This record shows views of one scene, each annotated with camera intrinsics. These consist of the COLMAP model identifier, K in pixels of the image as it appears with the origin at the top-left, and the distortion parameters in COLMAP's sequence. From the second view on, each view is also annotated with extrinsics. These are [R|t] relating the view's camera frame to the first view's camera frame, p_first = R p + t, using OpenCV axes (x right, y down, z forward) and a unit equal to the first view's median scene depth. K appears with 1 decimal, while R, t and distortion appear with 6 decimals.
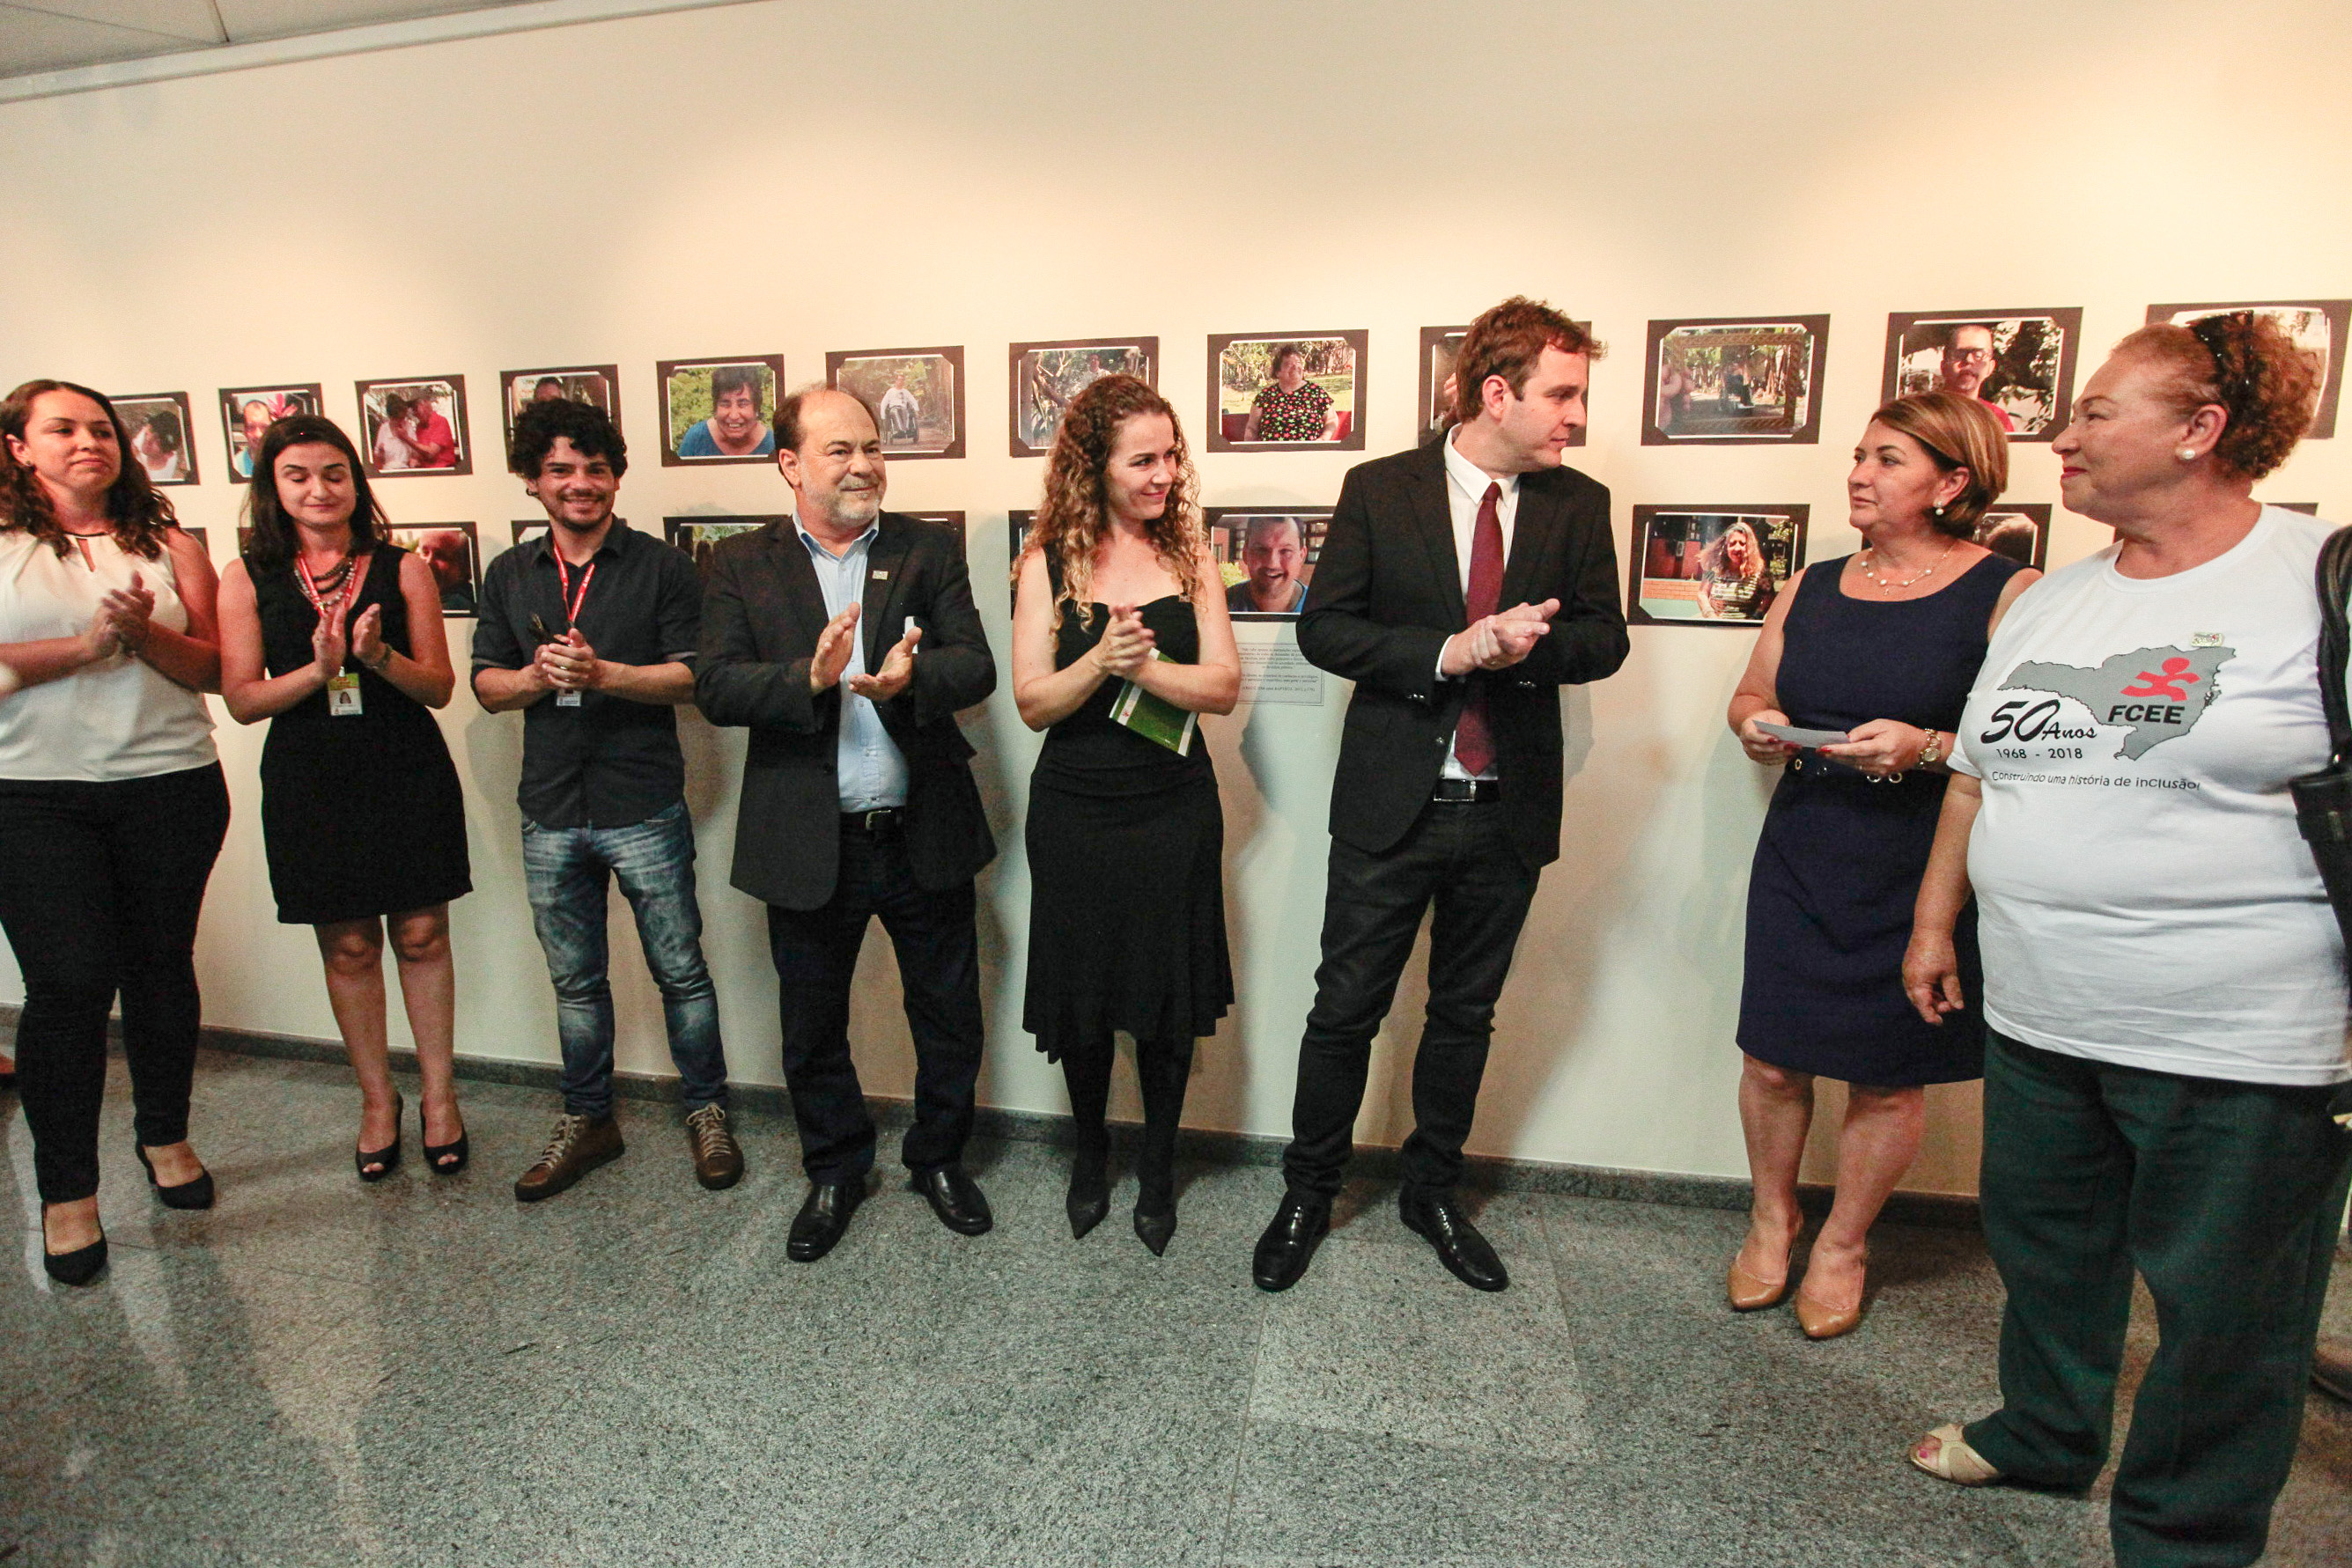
lens RADIAL K [[1173.0, 0, 1132.8], [0, 1173.0, 780.3], [0, 0, 1]] dist [-0.058478, 0.027683]
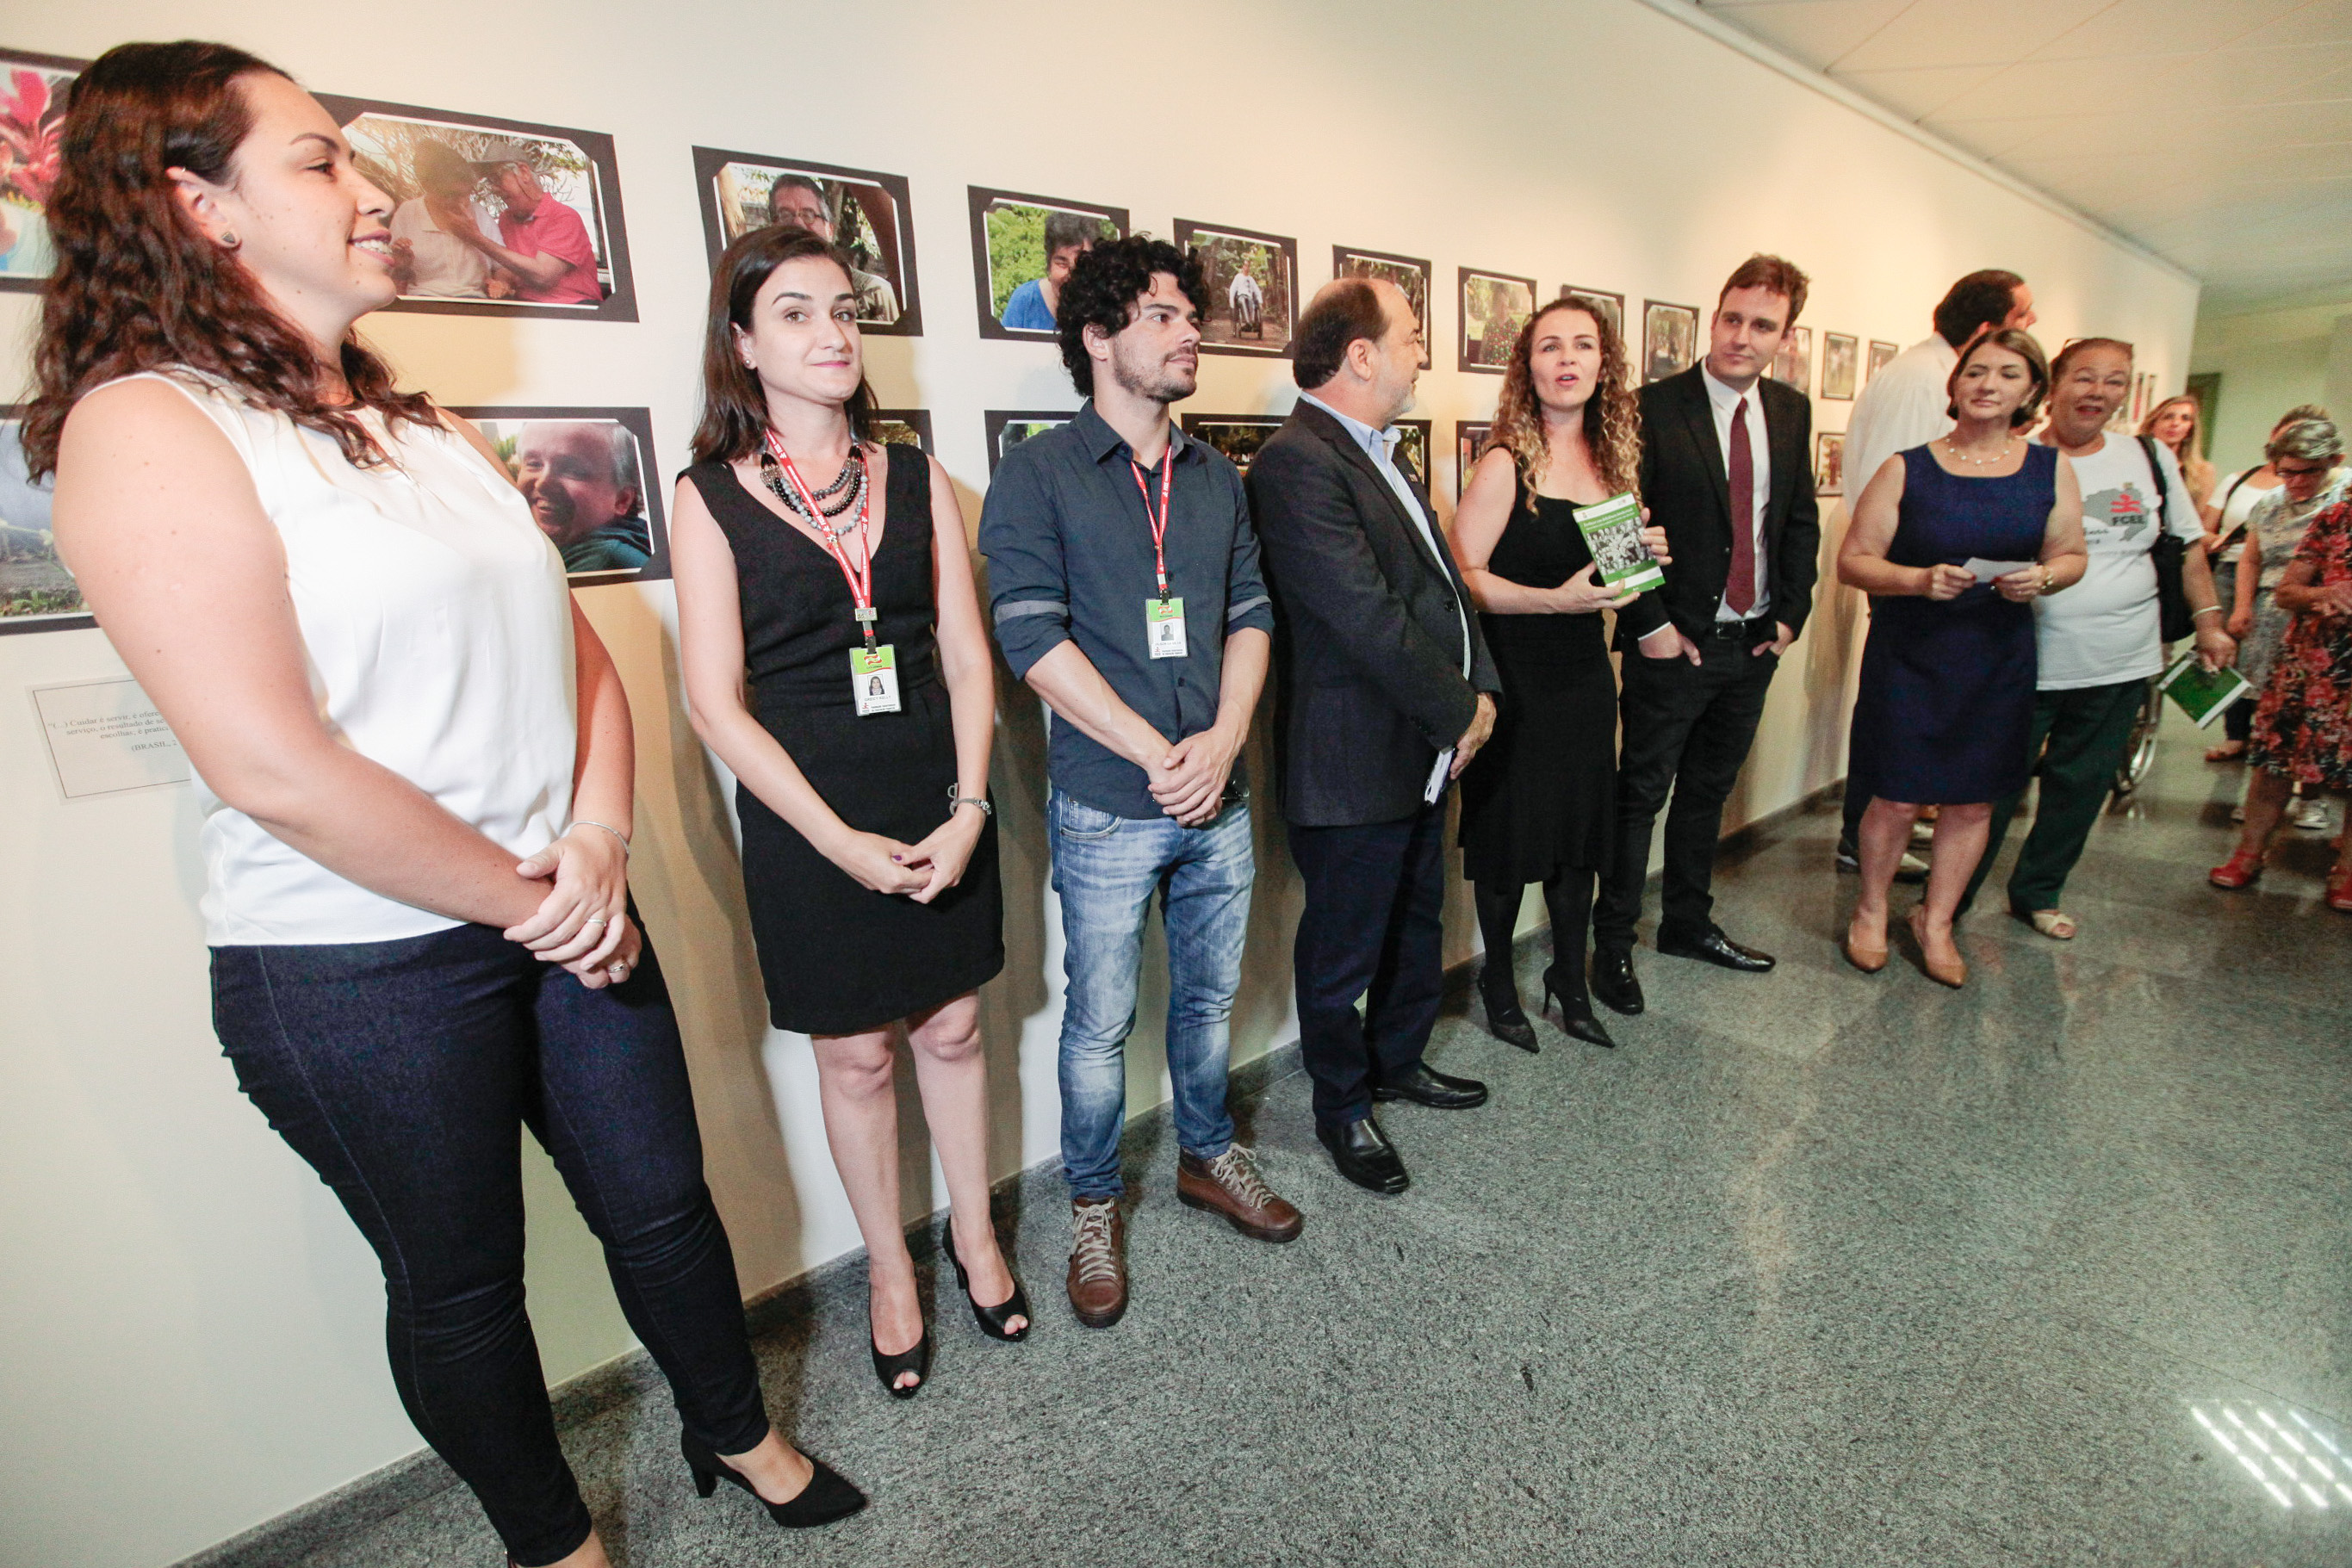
lens RADIAL K [[1084.5, 0, 1199.9], [0, 1084.5, 784.2], [0, 0, 1]] dist [-0.046082, 0.012978]
pose [[0.618795, -0.222236, 0.753461, -1.041760], [0.178072, 0.973863, 0.140999, -0.084632], [-0.765103, 0.046921, 0.642196, 0.567916]]
